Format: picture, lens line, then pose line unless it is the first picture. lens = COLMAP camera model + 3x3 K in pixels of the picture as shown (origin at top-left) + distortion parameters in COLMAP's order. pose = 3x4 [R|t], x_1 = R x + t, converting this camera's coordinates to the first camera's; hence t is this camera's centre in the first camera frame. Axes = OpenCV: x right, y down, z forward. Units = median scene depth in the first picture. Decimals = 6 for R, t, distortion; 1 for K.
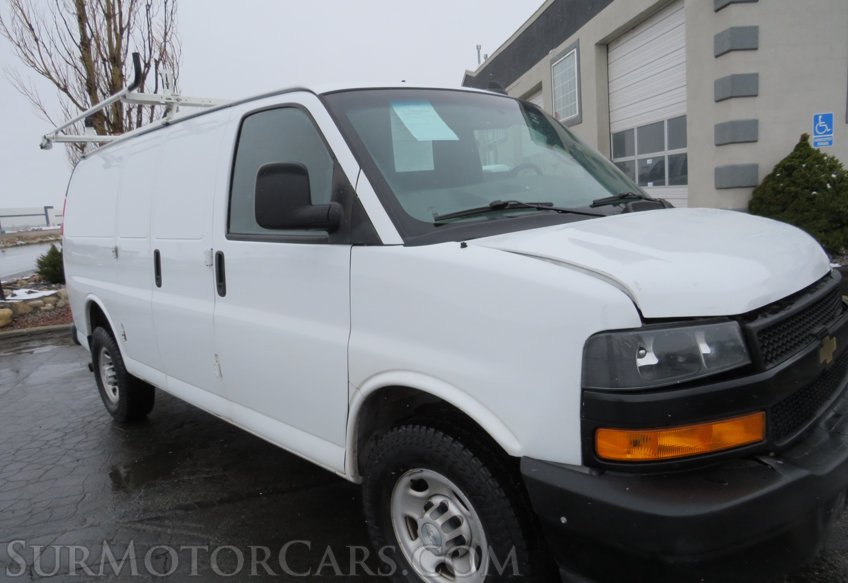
lens RADIAL K [[600.7, 0, 430.1], [0, 600.7, 293.2], [0, 0, 1]] dist [-0.021899, 0.000875]
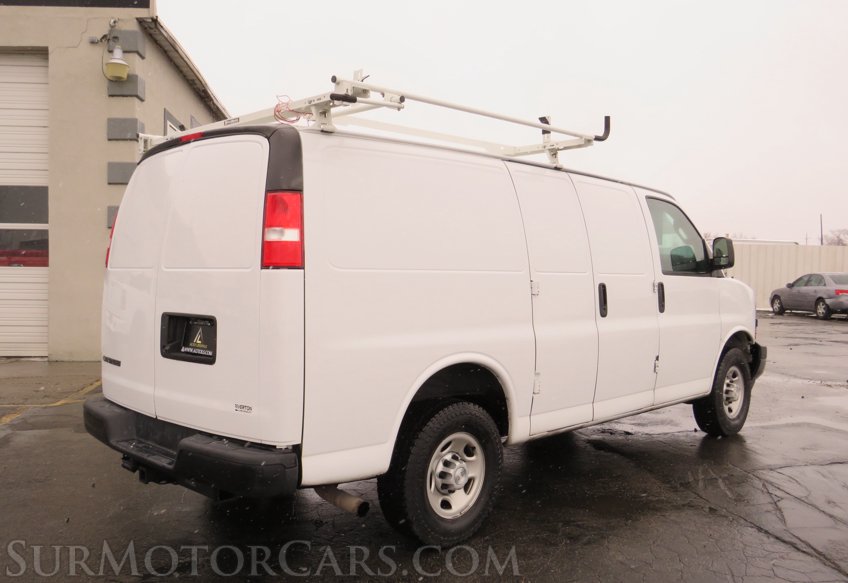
lens RADIAL K [[736.5, 0, 422.6], [0, 736.5, 290.5], [0, 0, 1]] dist [-0.005502, -0.003460]
pose [[-0.029257, 0.043445, 0.998627, -1.725153], [0.151544, 0.987699, -0.038530, -0.053980], [-0.988017, 0.150208, -0.035481, 1.313737]]
